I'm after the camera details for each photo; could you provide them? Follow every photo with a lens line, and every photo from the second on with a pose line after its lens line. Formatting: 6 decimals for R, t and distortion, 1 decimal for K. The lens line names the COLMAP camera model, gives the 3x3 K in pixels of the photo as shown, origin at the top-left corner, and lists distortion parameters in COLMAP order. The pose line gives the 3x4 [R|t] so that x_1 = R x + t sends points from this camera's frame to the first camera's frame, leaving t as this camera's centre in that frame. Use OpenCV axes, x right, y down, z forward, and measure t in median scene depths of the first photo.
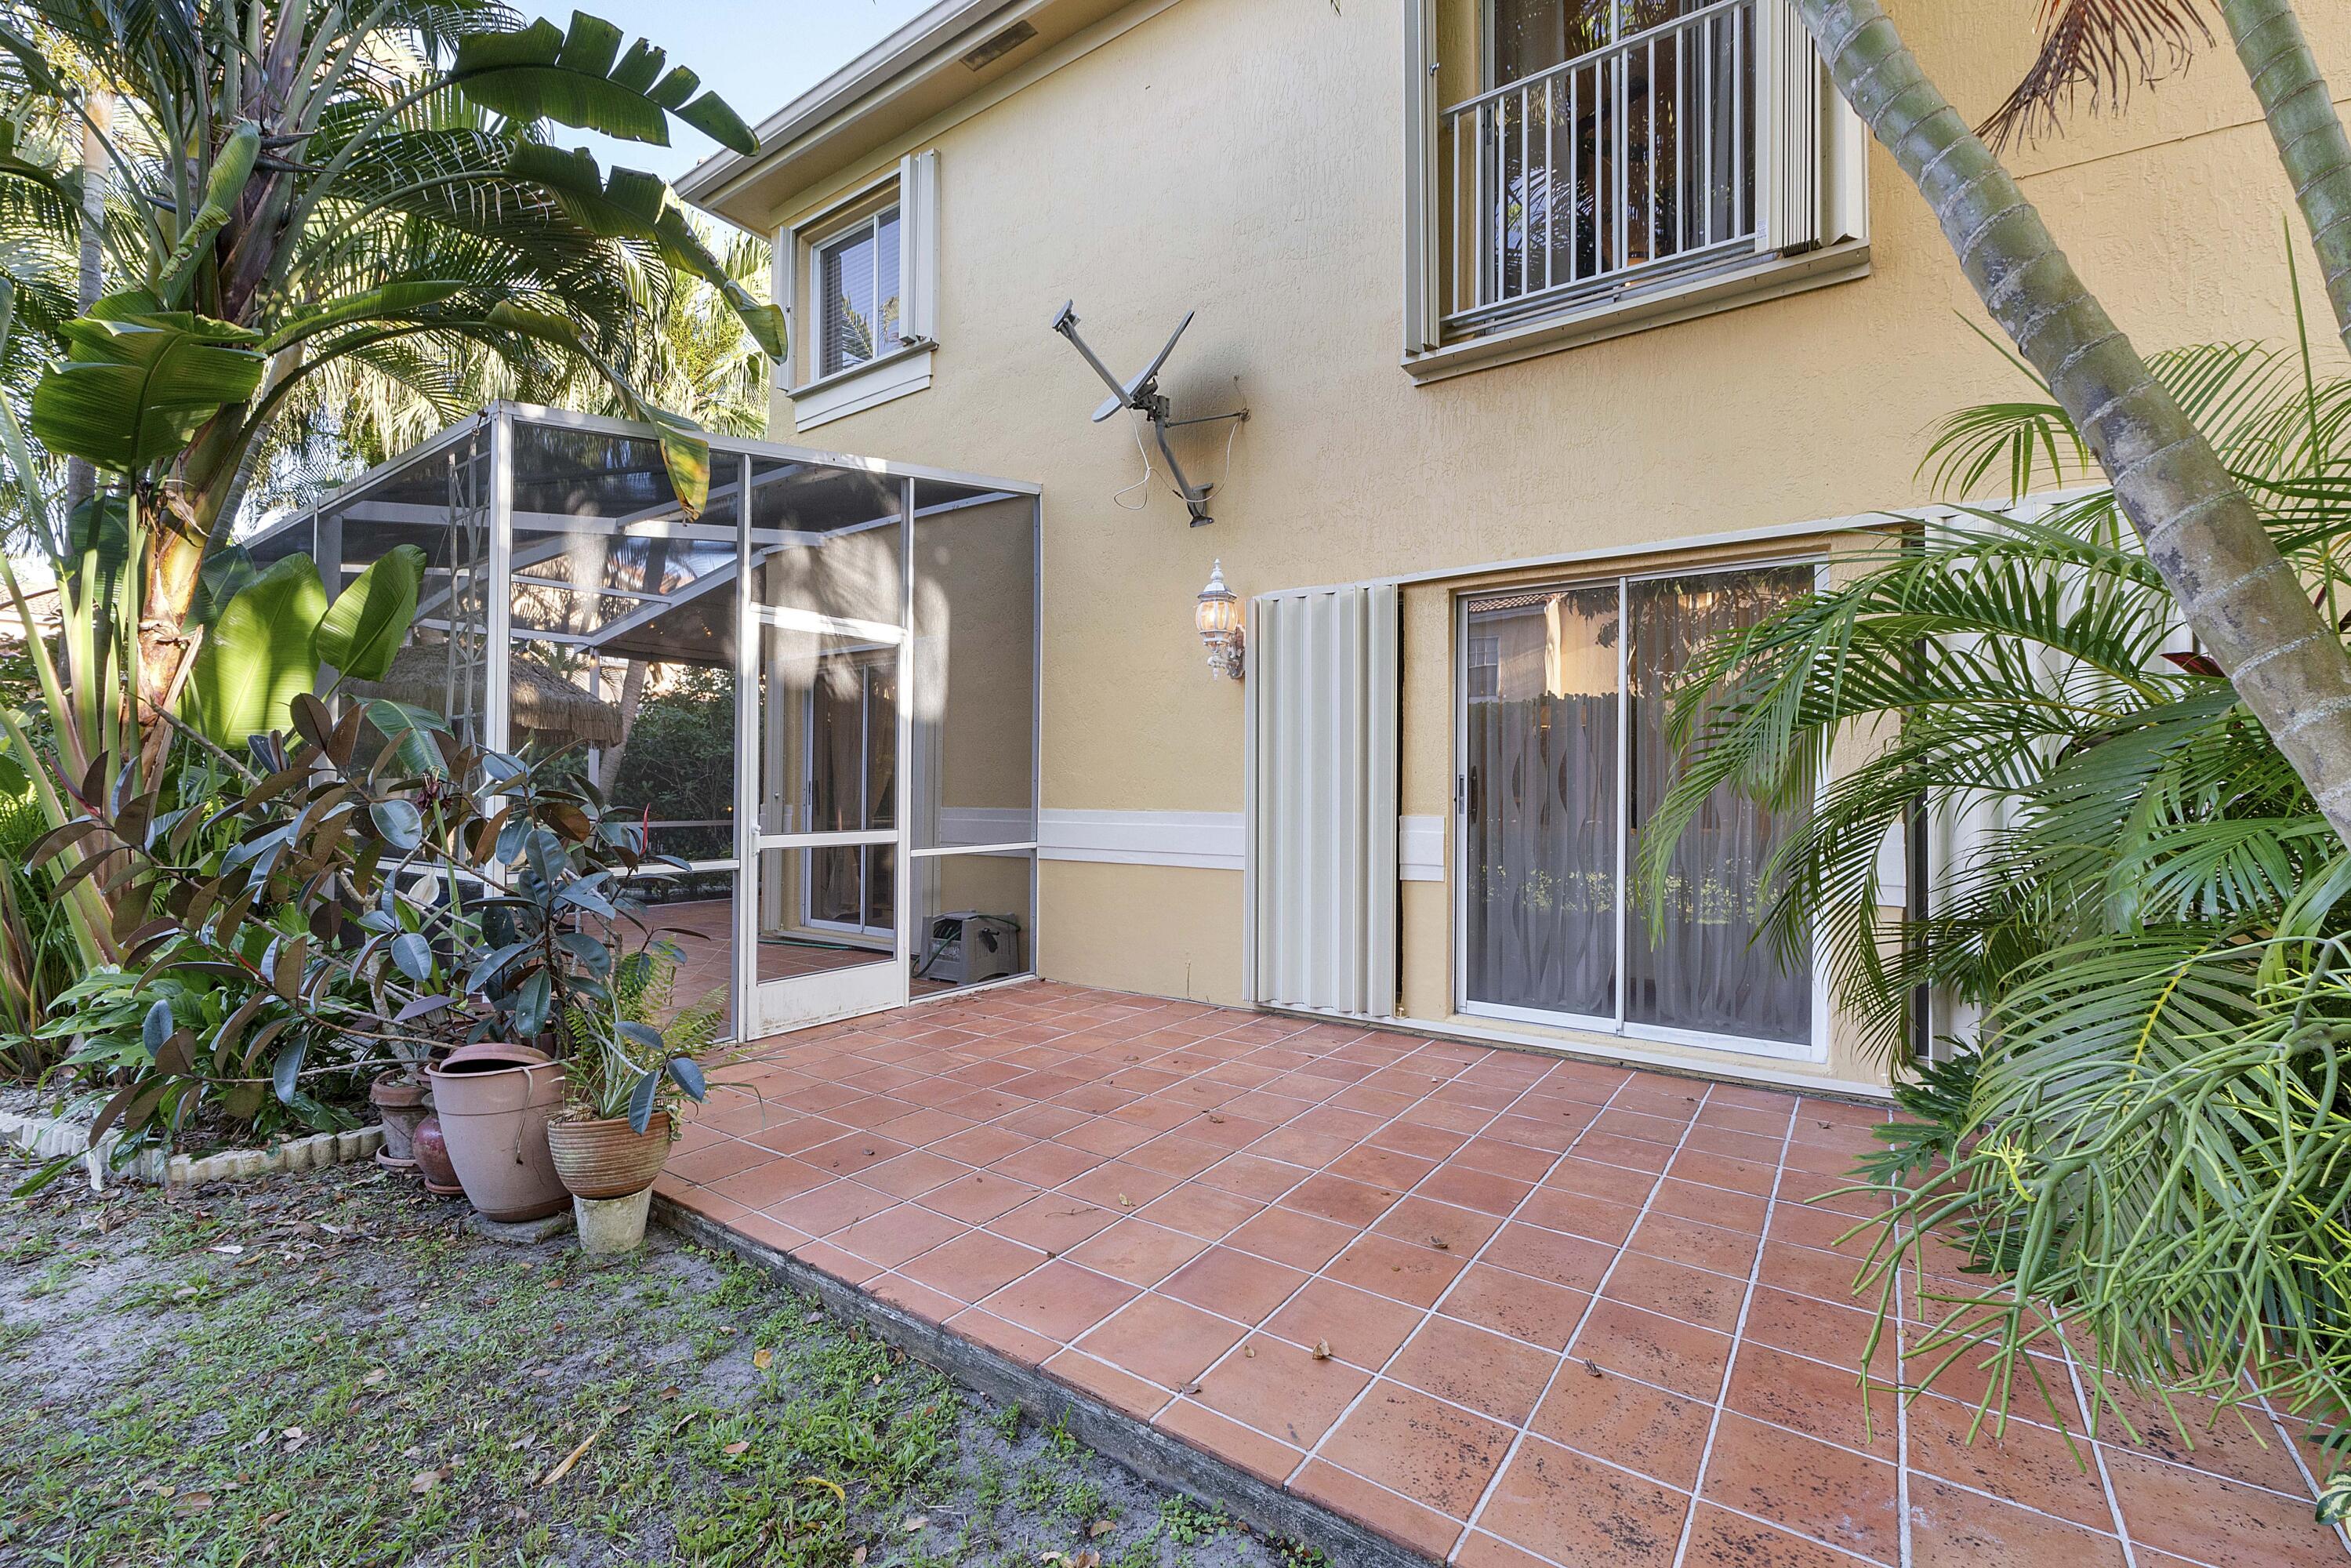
lens RADIAL K [[1000.3, 0, 1170.5], [0, 1000.3, 786.3], [0, 0, 1]] dist [-0.006495, -0.001860]
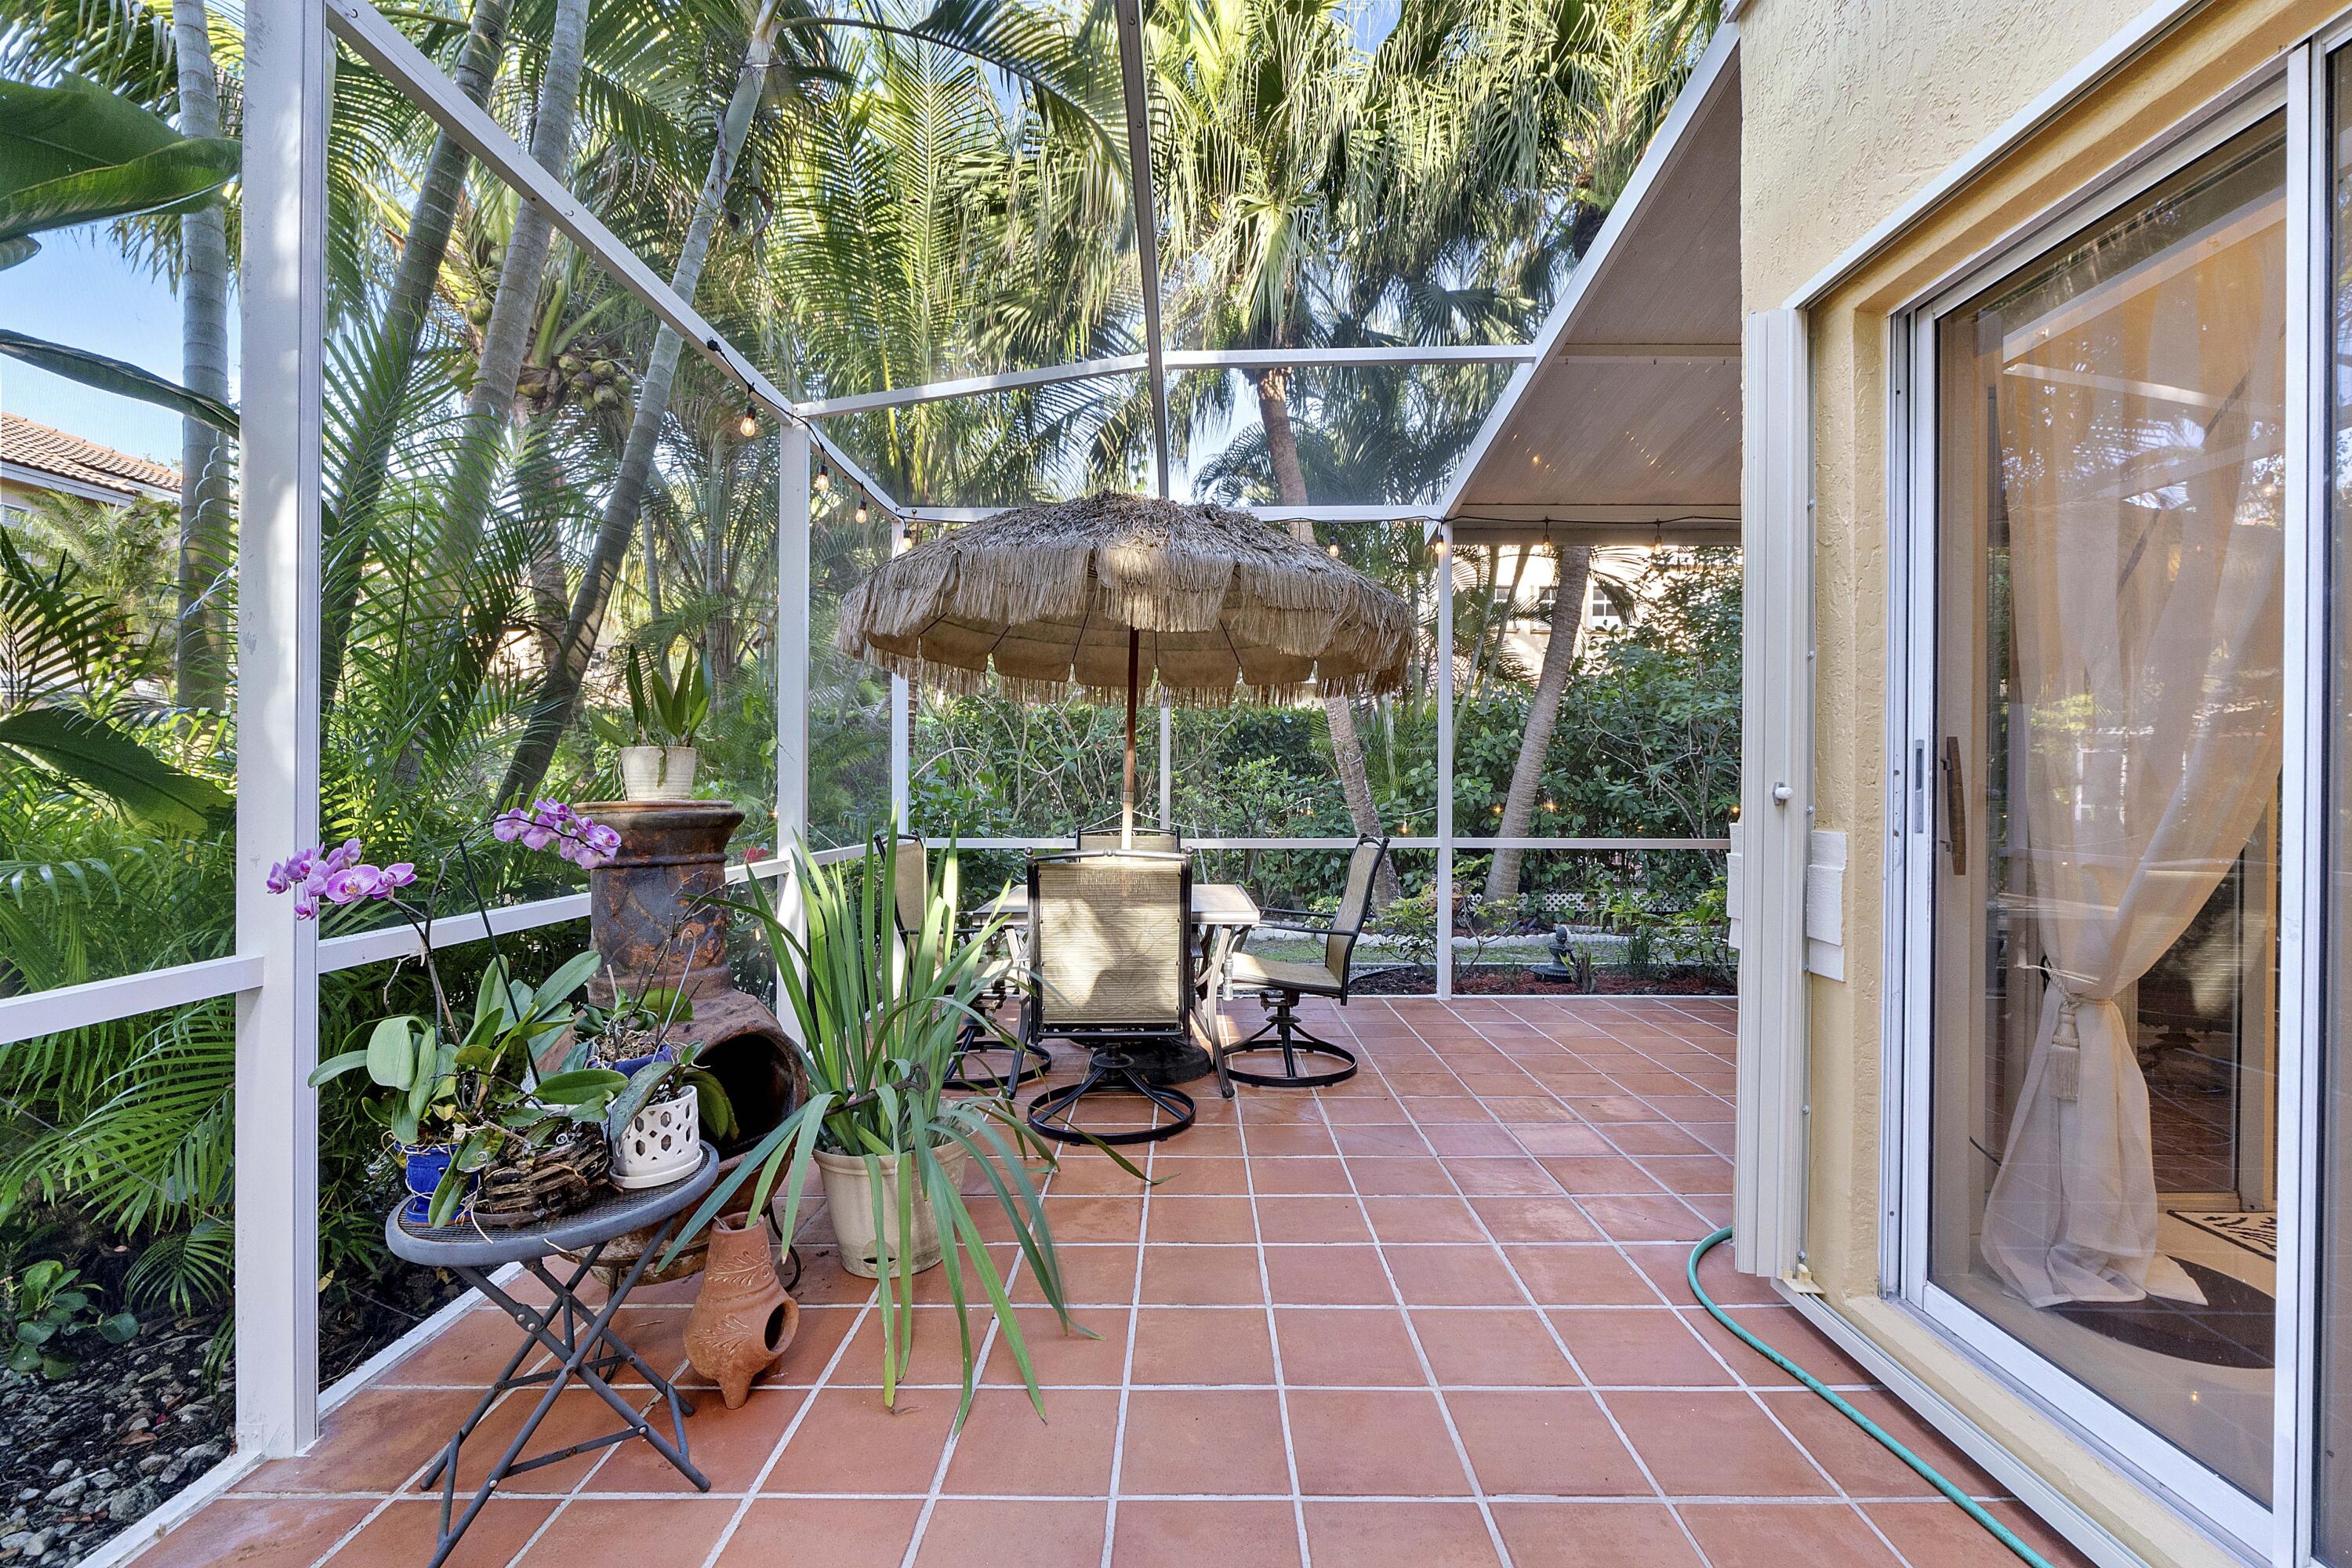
lens RADIAL K [[1000.7, 0, 1181.4], [0, 1000.7, 780.8], [0, 0, 1]] dist [-0.006495, -0.001860]
pose [[0.561969, 0.001250, -0.827157, -0.255304], [0.002098, 0.999993, 0.002937, 0.004371], [0.827155, -0.003386, 0.561963, 0.696629]]
